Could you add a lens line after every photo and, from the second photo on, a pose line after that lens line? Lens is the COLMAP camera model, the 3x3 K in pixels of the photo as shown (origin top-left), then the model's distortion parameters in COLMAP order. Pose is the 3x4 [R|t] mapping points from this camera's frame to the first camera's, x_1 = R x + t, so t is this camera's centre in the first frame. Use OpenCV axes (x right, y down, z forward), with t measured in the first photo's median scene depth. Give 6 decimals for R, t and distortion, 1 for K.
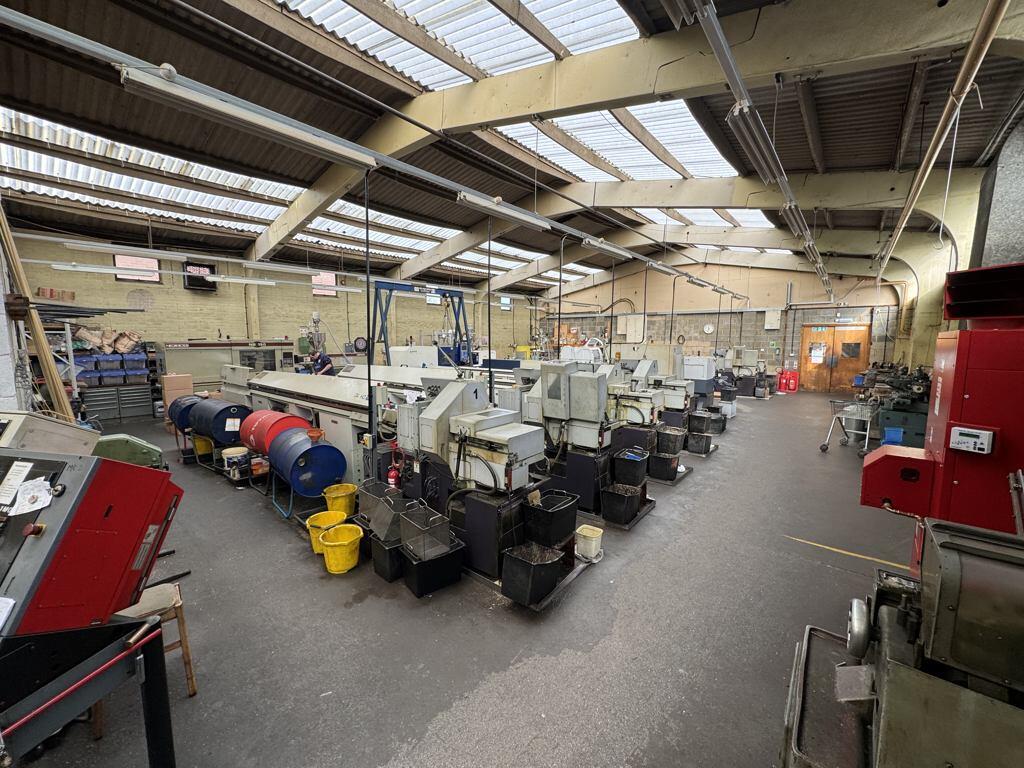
lens RADIAL K [[410.1, 0, 512.3], [0, 410.1, 383.7], [0, 0, 1]] dist [0.001867, 0.000091]
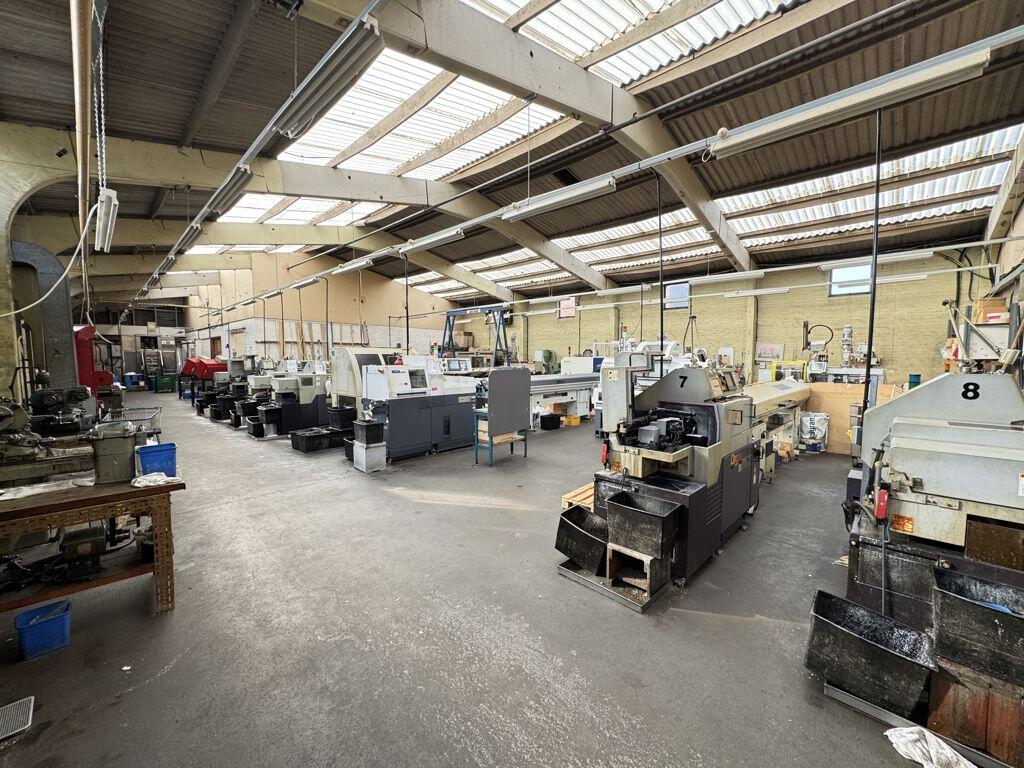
lens RADIAL K [[410.1, 0, 517.7], [0, 410.1, 379.5], [0, 0, 1]] dist [0.001867, 0.000091]
pose [[-0.071020, 0.066846, -0.995233, 0.245008], [-0.103296, 0.991895, 0.073993, -0.028841], [0.992112, 0.108058, -0.063540, 0.279431]]
